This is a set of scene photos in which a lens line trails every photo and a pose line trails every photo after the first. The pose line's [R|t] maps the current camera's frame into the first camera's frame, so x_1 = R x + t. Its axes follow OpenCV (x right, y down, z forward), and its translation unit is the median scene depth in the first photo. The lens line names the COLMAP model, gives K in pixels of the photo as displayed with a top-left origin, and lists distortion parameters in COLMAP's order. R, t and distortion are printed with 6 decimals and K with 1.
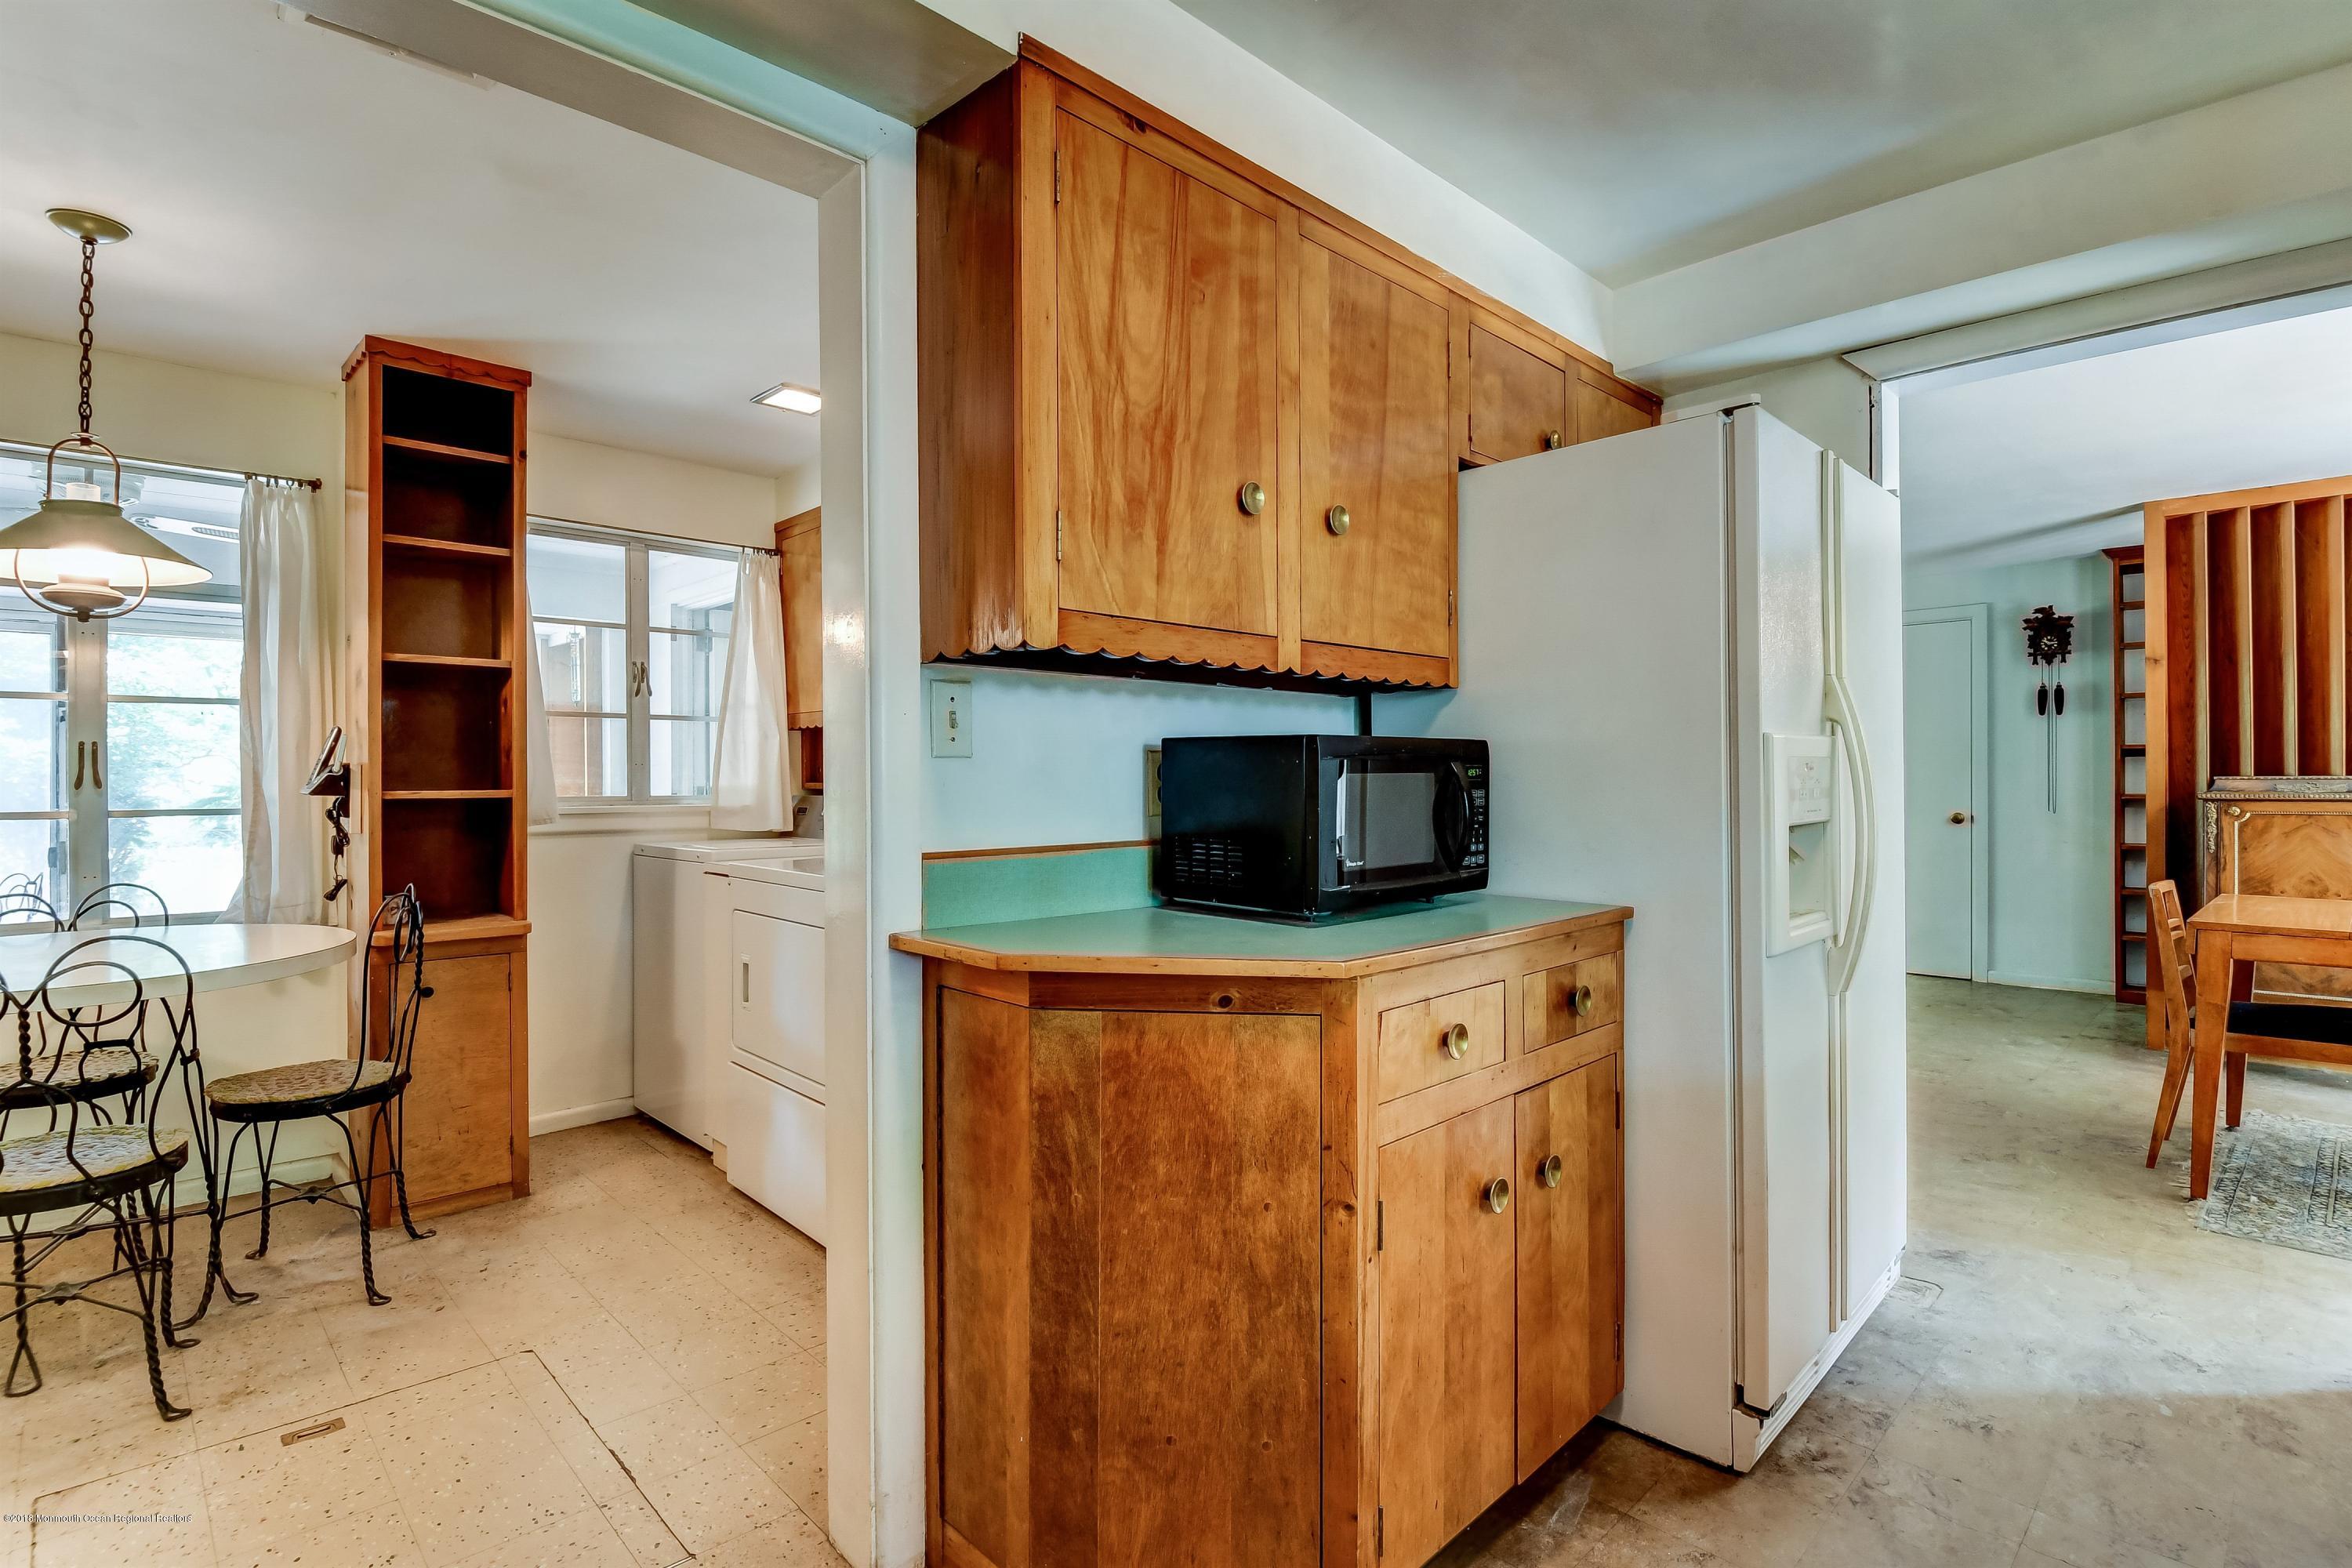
lens RADIAL K [[1114.7, 0, 1171.8], [0, 1114.7, 782.3], [0, 0, 1]] dist [0.016305, -0.016260]
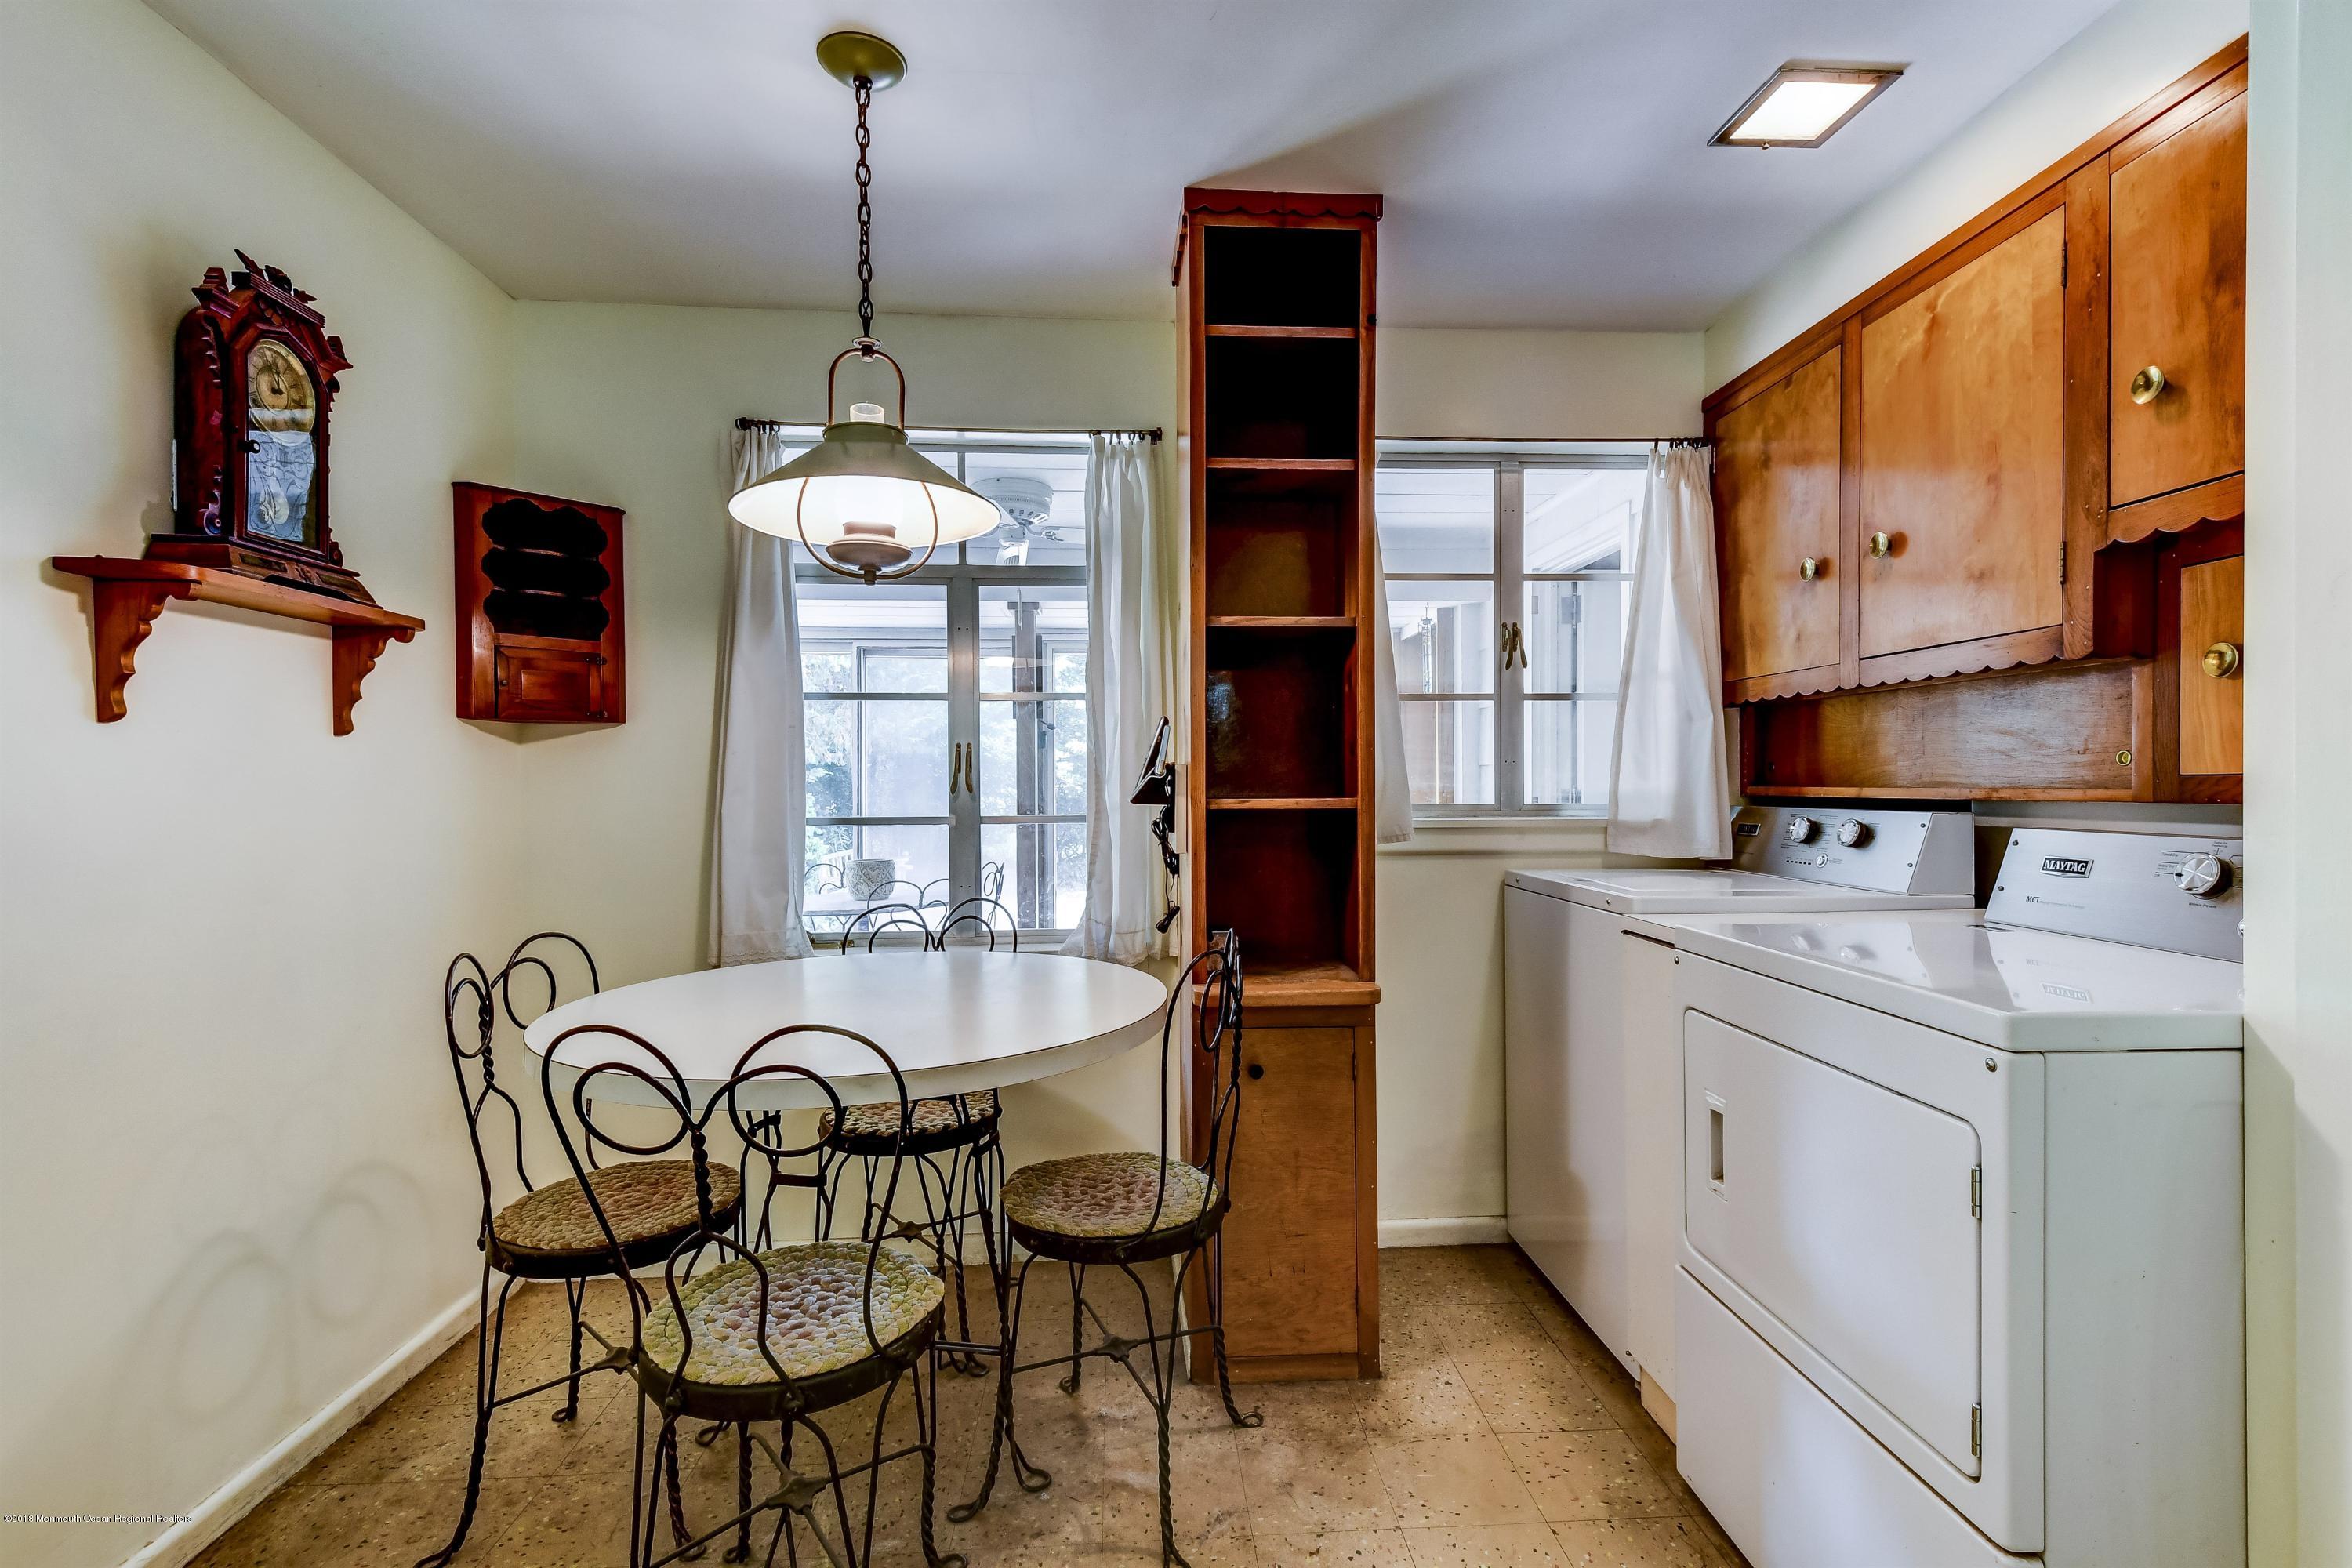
lens RADIAL K [[1114.7, 0, 1161.6], [0, 1114.7, 788.0], [0, 0, 1]] dist [0.016305, -0.016260]
pose [[0.752071, 0.000542, -0.659082, -0.218096], [0.001498, 0.999996, 0.002531, -0.001173], [0.659081, -0.002891, 0.752067, 0.389655]]
